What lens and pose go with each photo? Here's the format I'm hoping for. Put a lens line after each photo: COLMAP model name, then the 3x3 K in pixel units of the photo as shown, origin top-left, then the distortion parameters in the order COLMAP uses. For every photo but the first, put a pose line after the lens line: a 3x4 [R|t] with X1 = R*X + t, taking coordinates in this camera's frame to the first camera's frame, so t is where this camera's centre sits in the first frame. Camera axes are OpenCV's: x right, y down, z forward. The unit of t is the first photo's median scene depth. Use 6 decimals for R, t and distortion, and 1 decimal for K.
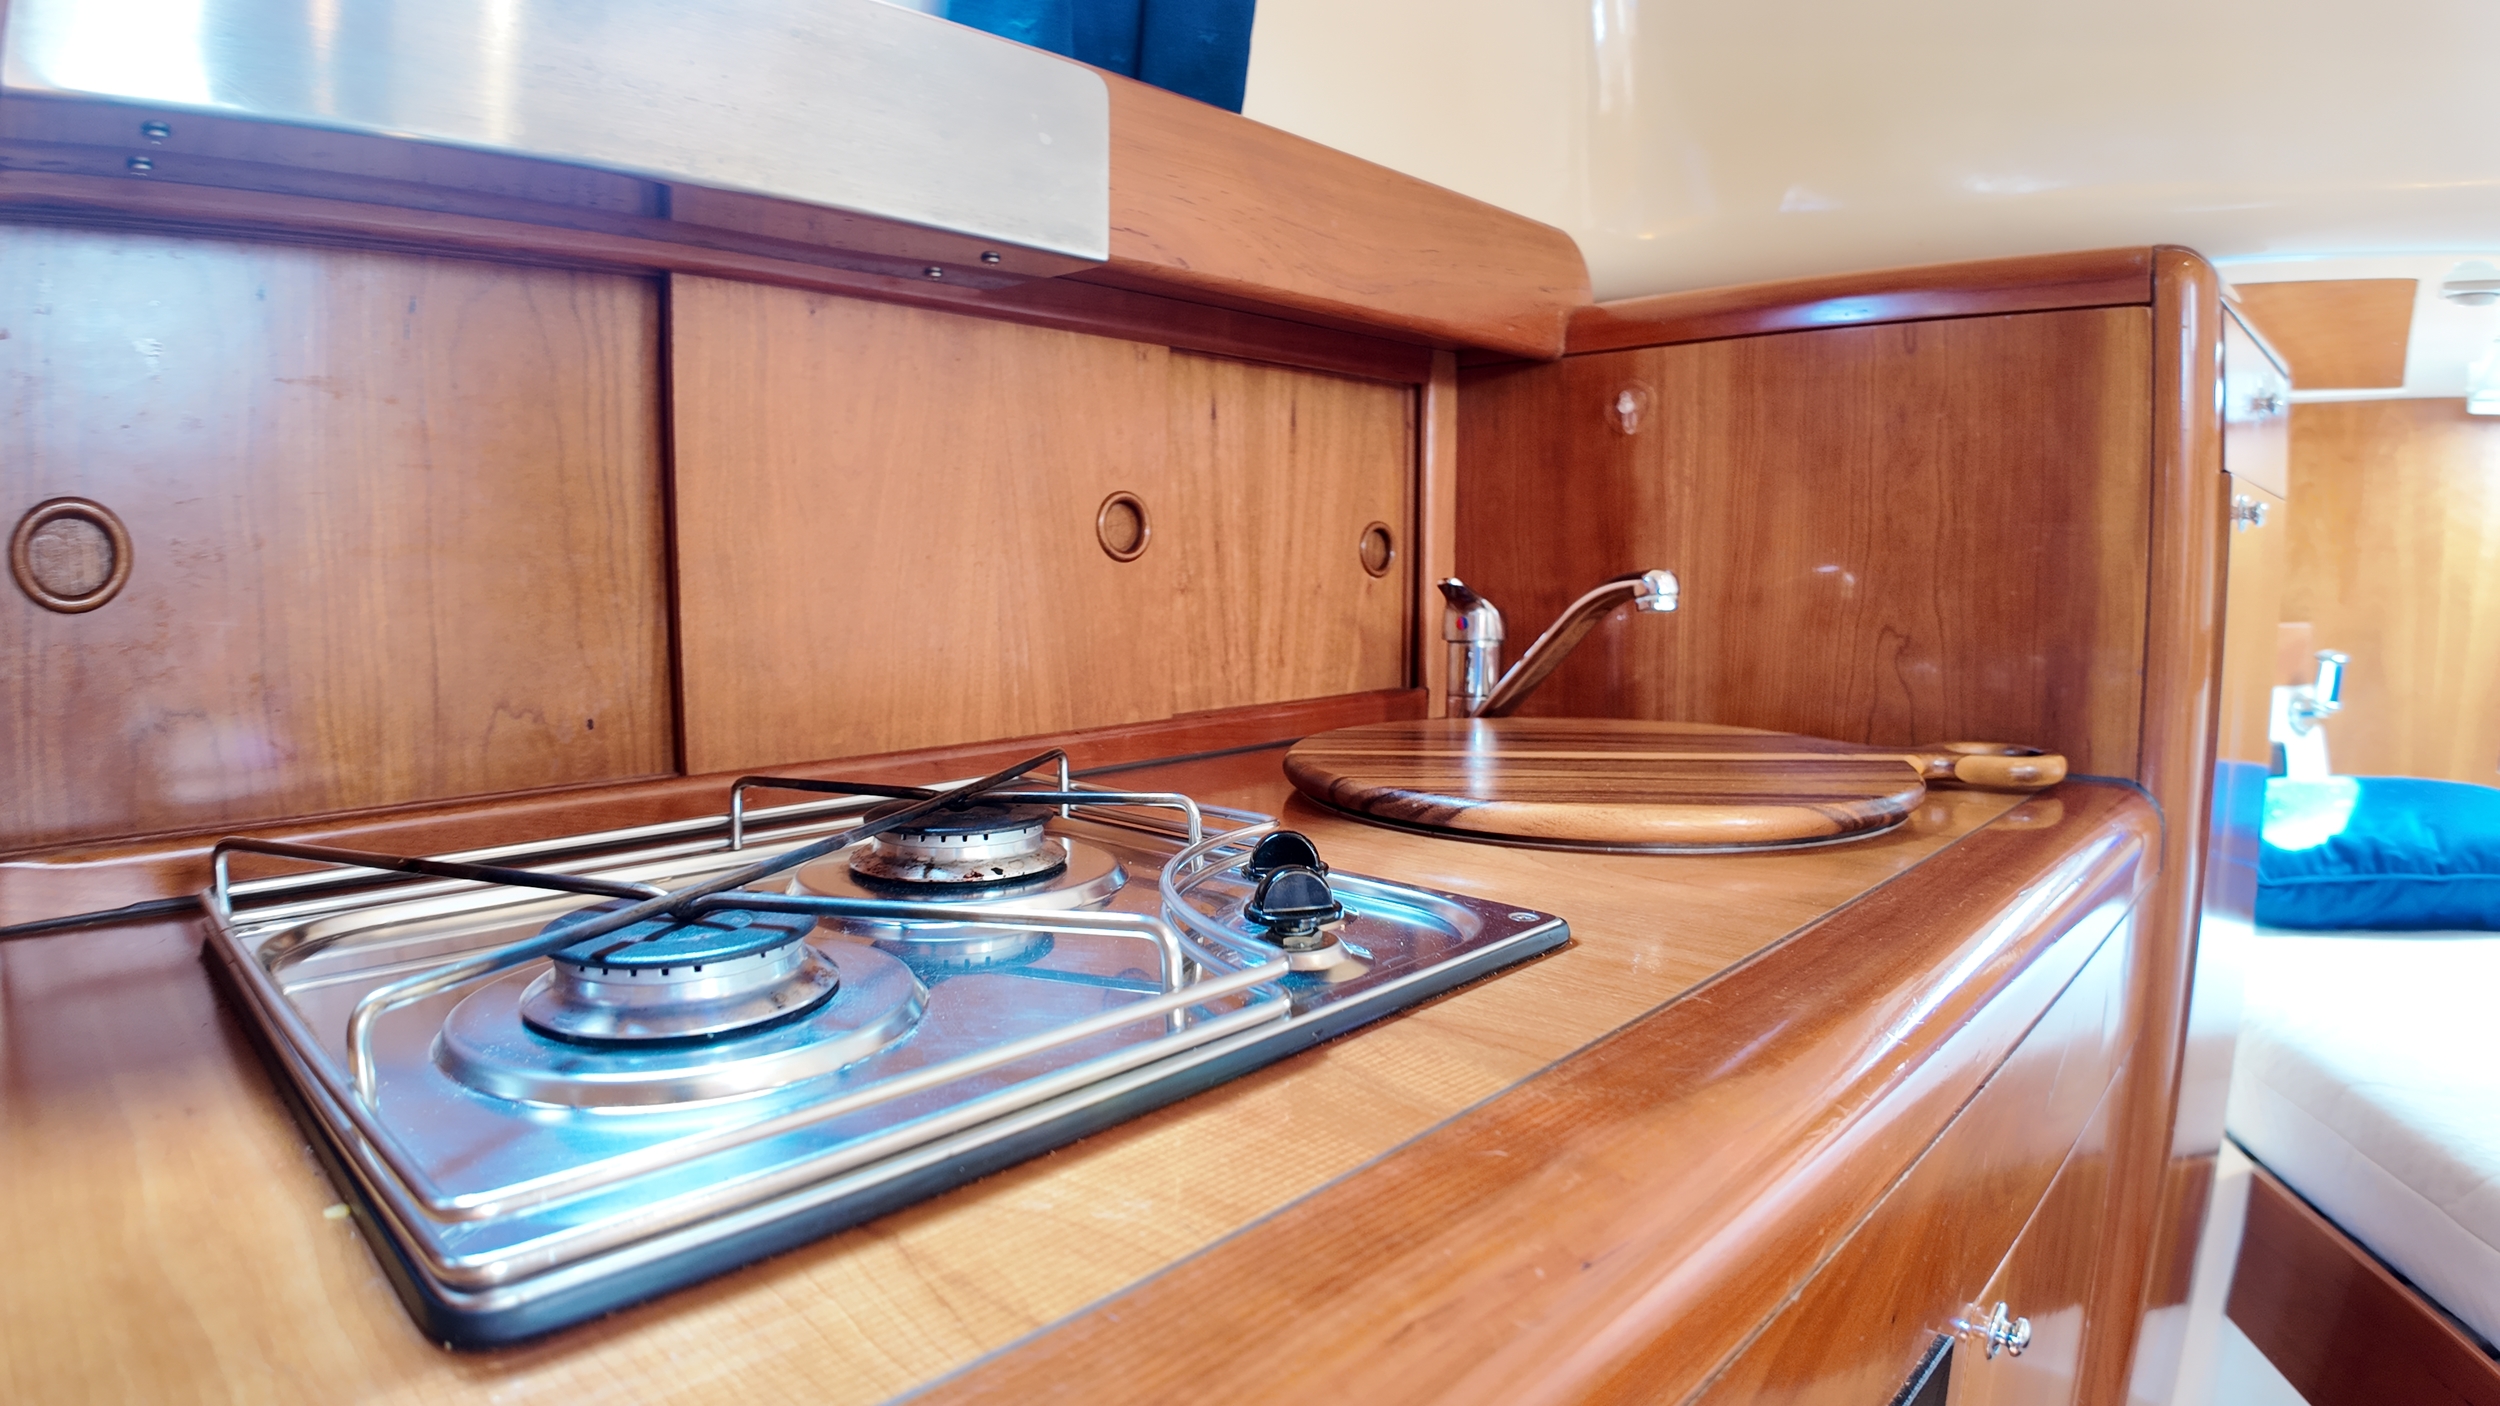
lens RADIAL K [[1337.9, 0, 1247.9], [0, 1337.9, 695.4], [0, 0, 1]] dist [-0.097806, -0.017858]
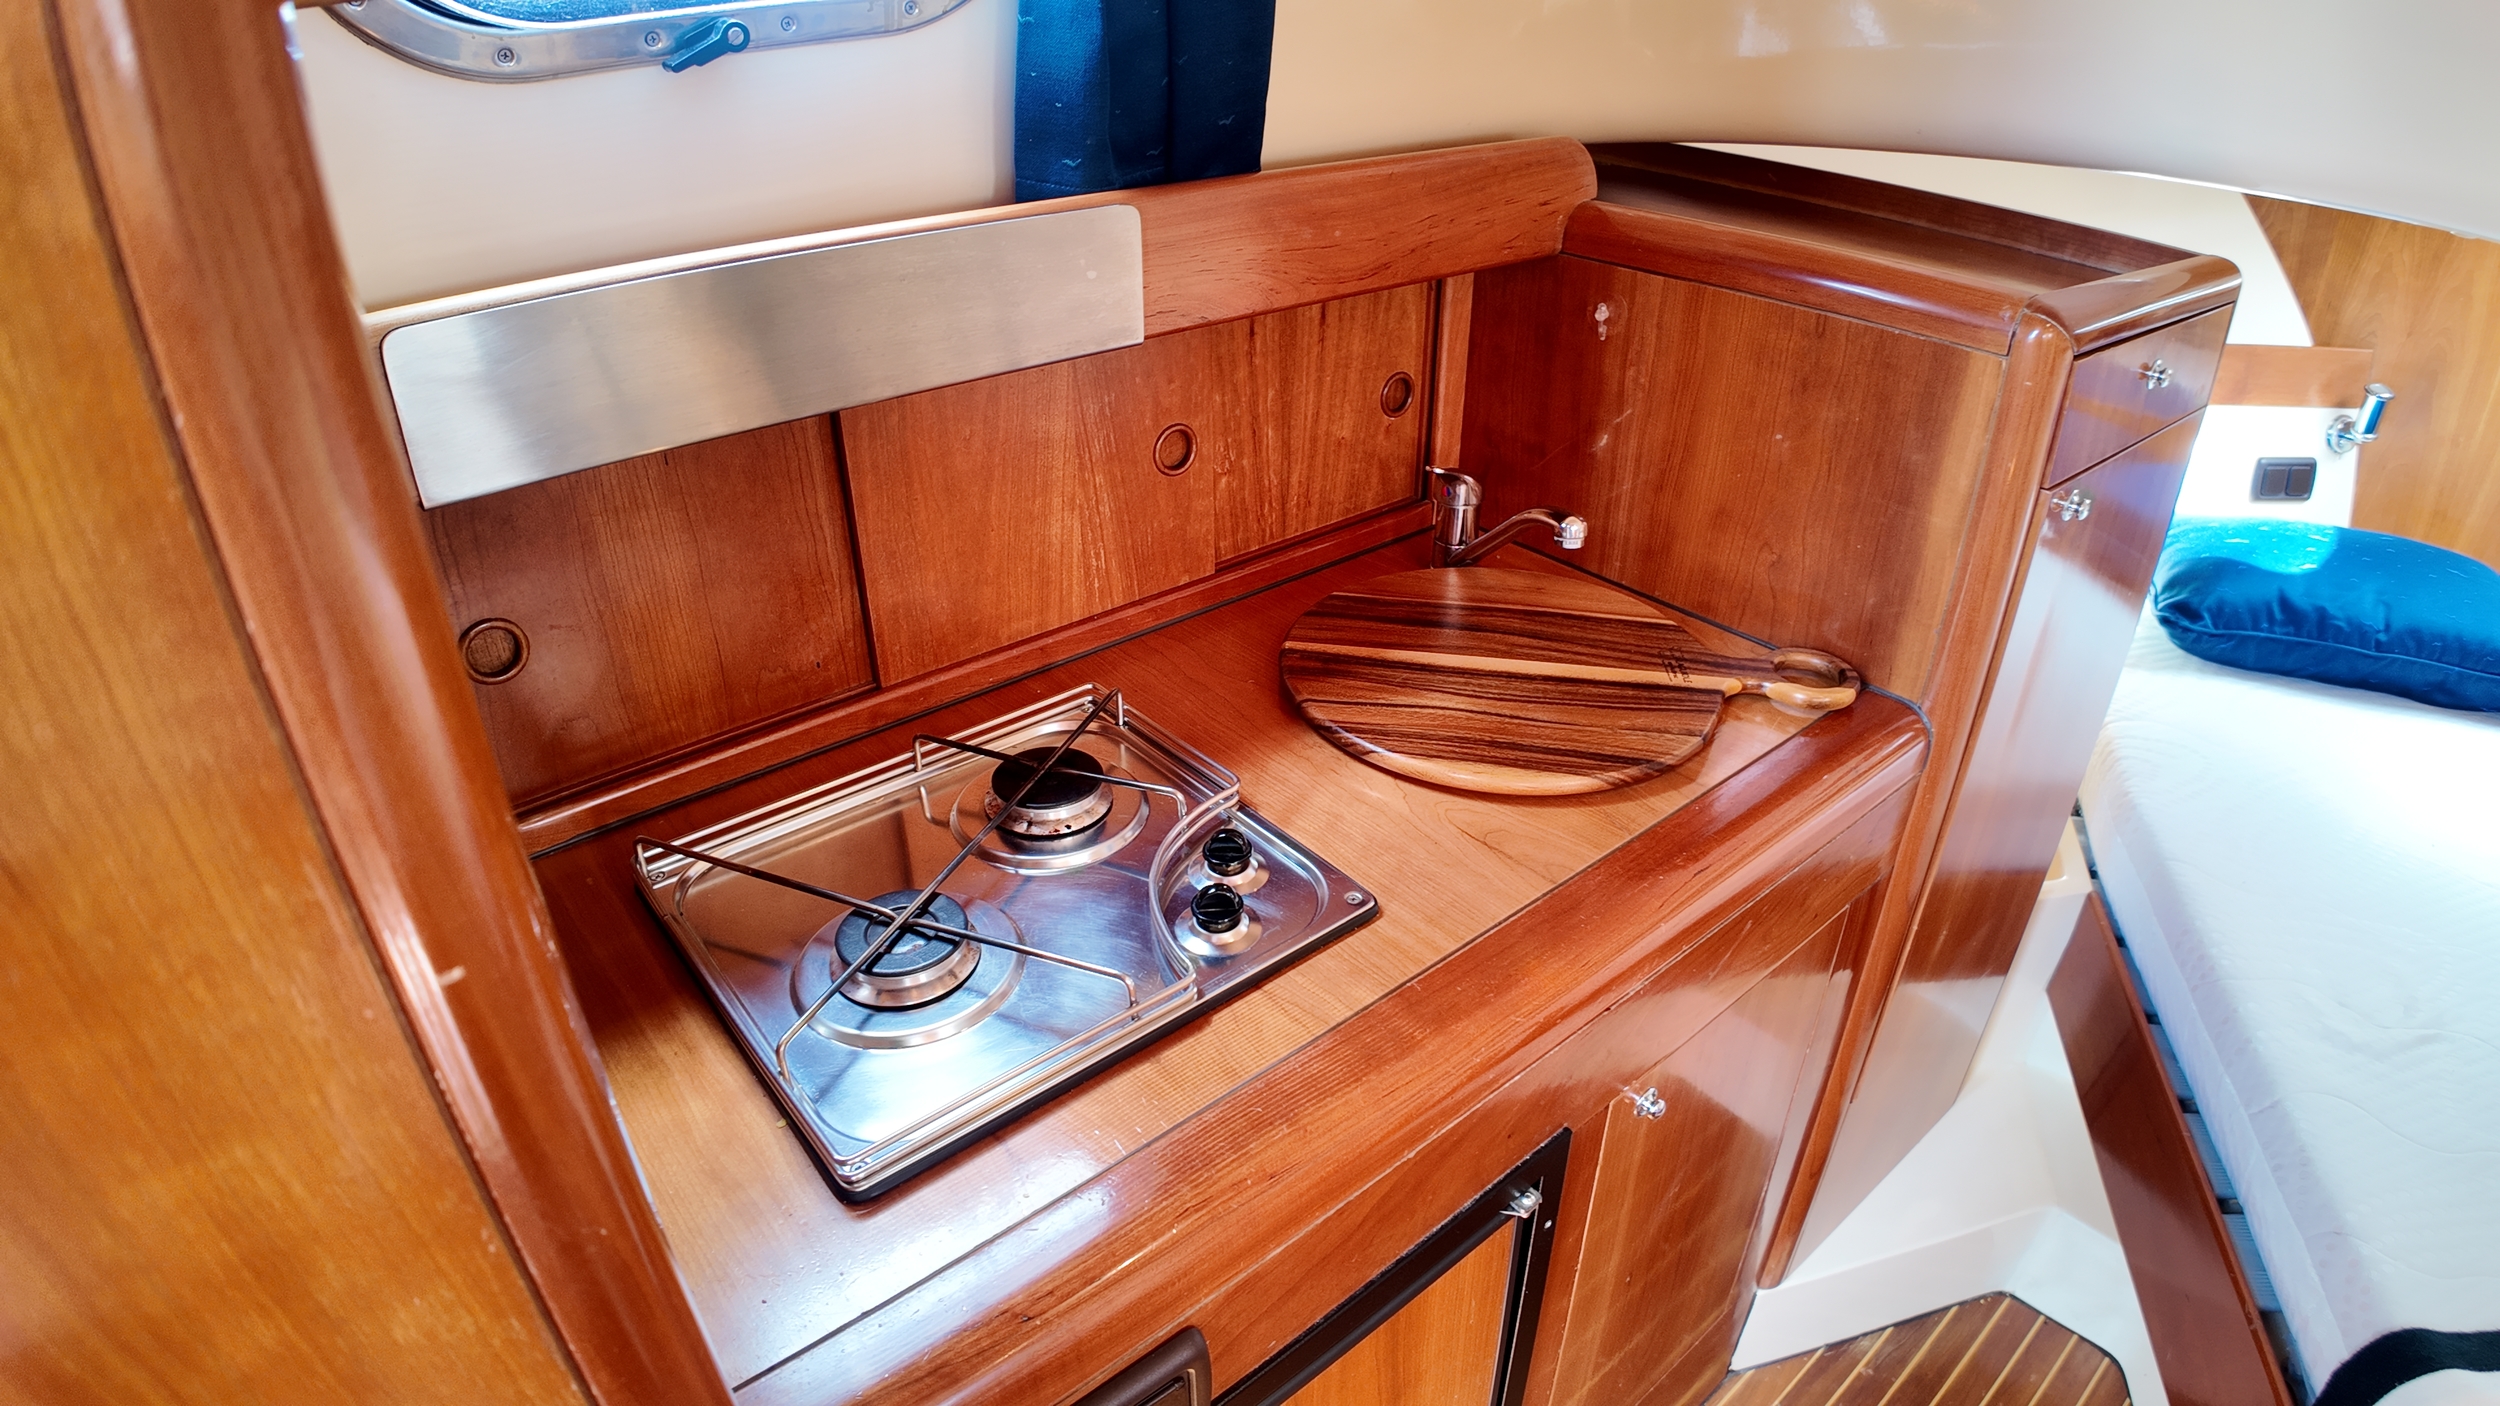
lens RADIAL K [[1332.7, 0, 1240.4], [0, 1332.7, 714.4], [0, 0, 1]] dist [-0.118376, -0.000014]
pose [[0.992434, 0.060509, -0.106838, 0.112140], [-0.009758, 0.906251, 0.422627, -0.390976], [0.122395, -0.418387, 0.899984, -0.252846]]
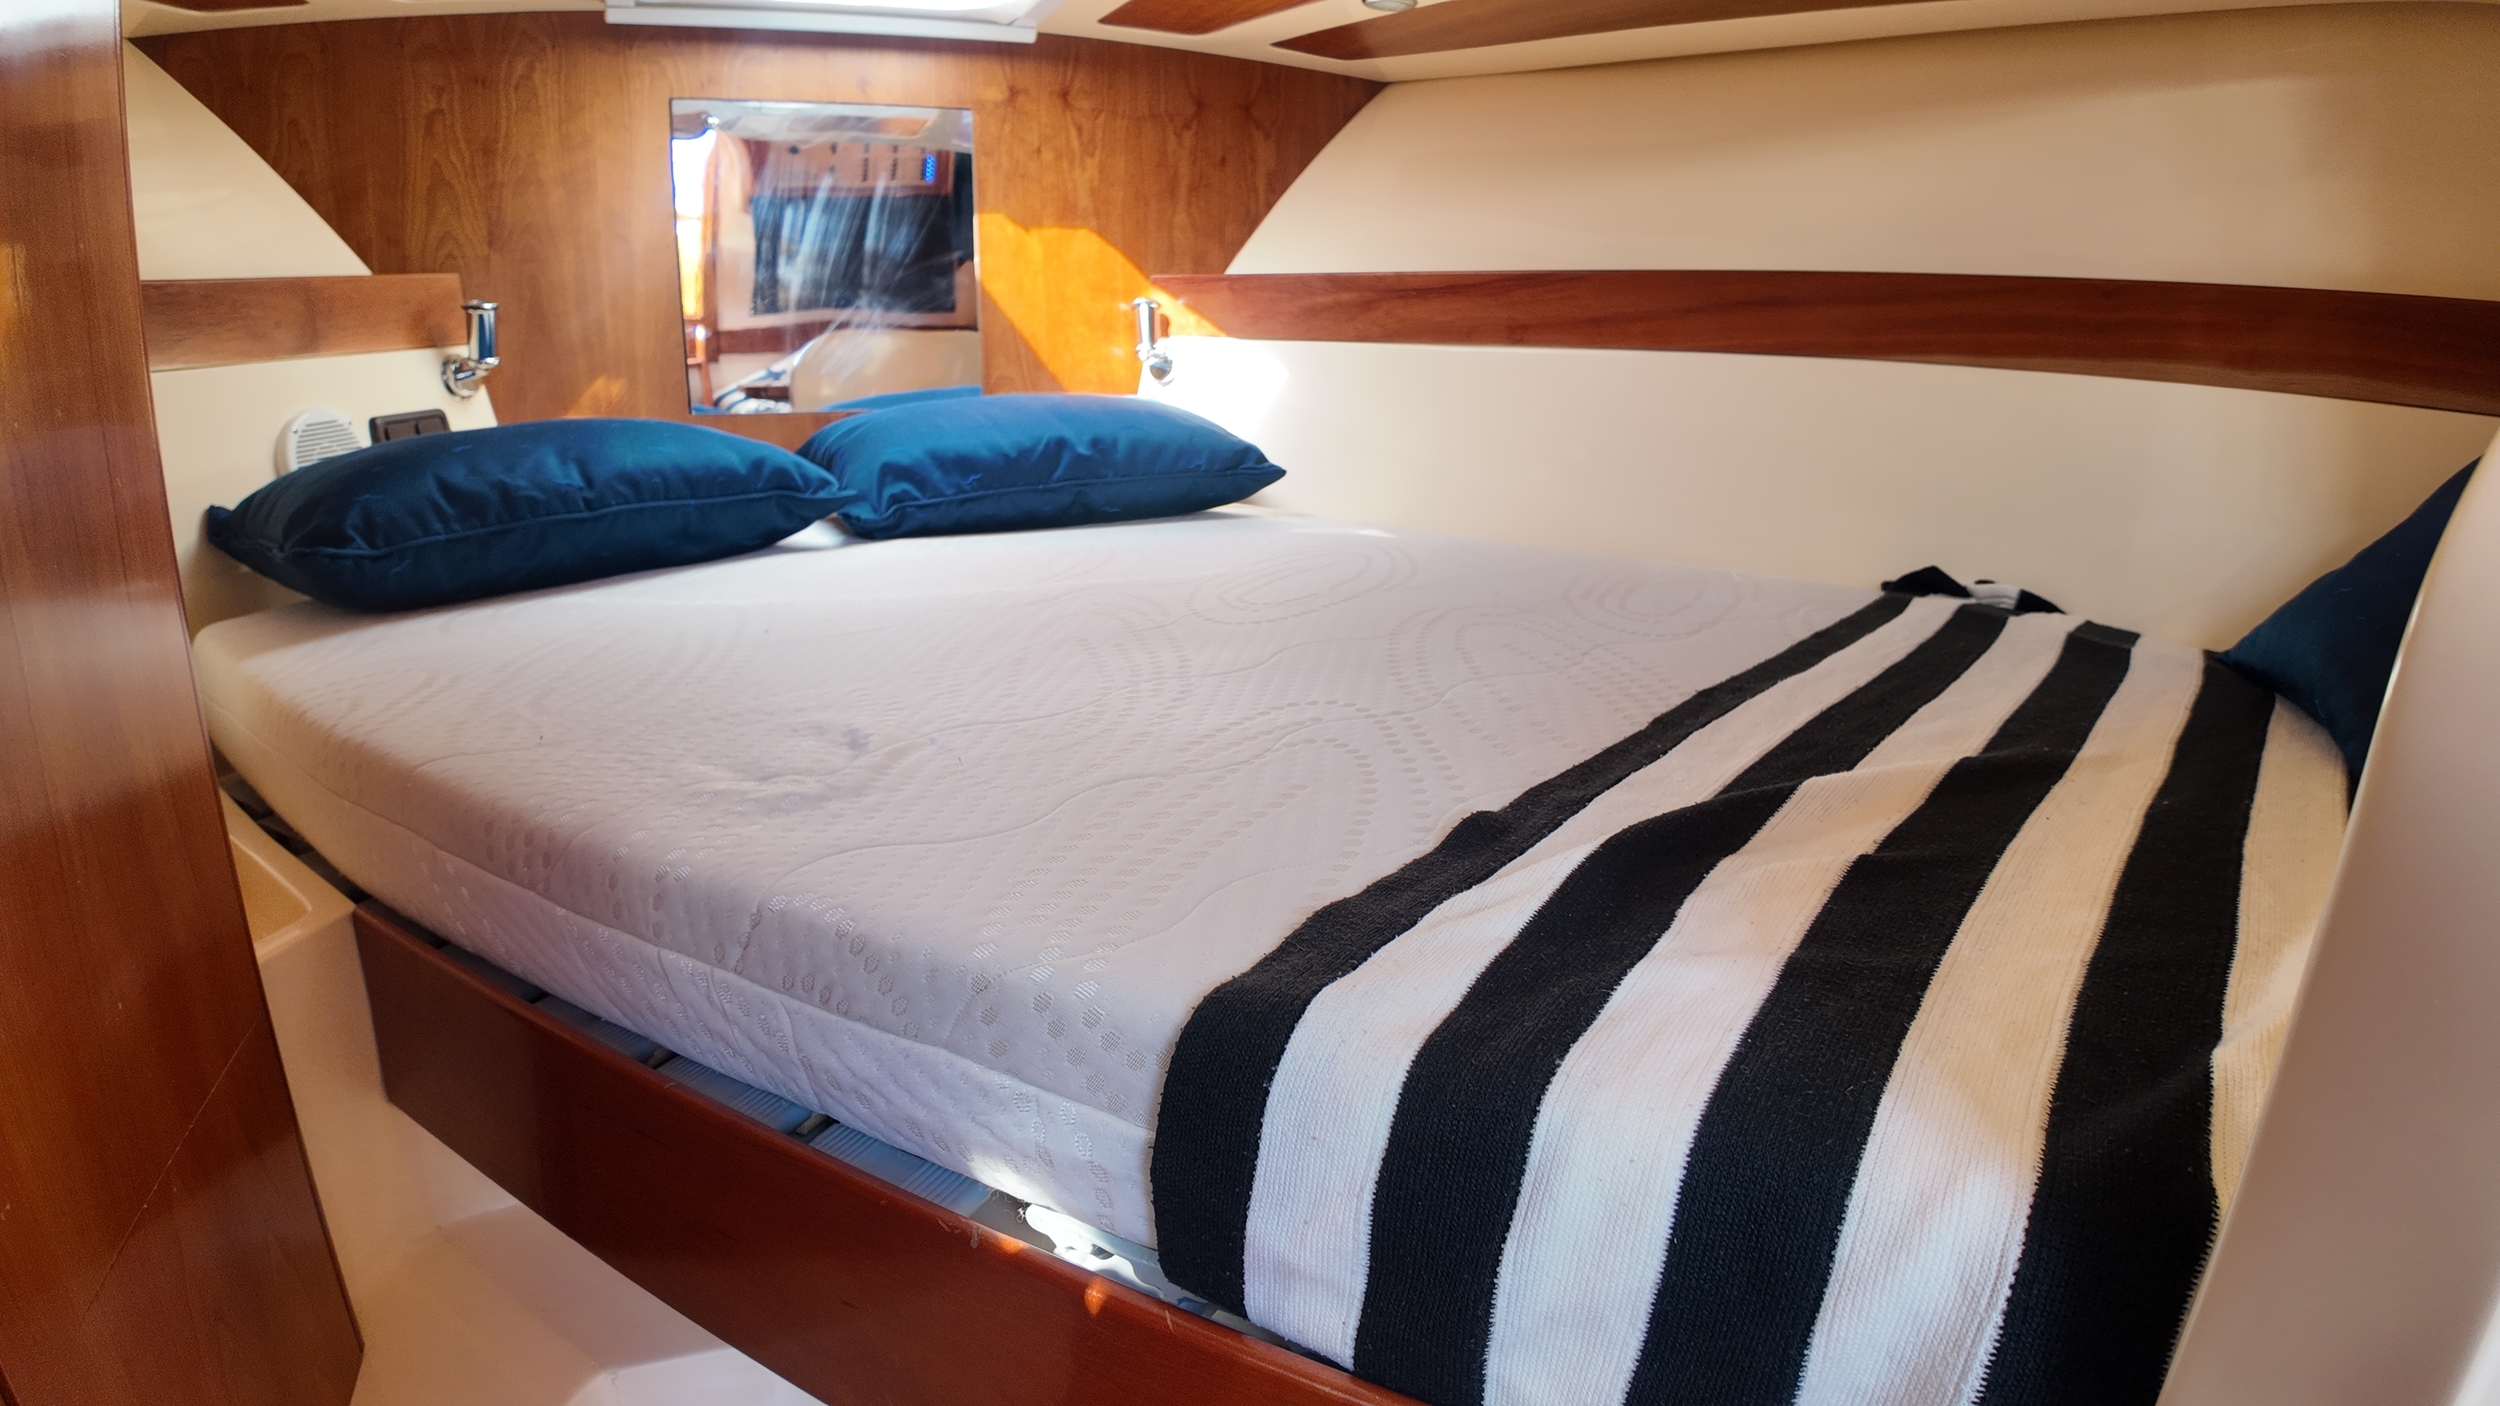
lens RADIAL K [[1329.9, 0, 1250.0], [0, 1329.9, 703.0], [0, 0, 1]] dist [-0.057268, -0.073530]
pose [[0.424214, -0.245497, 0.871650, 0.520144], [0.089266, 0.969200, 0.229528, 0.171410], [-0.901152, -0.019560, 0.433062, 0.200458]]
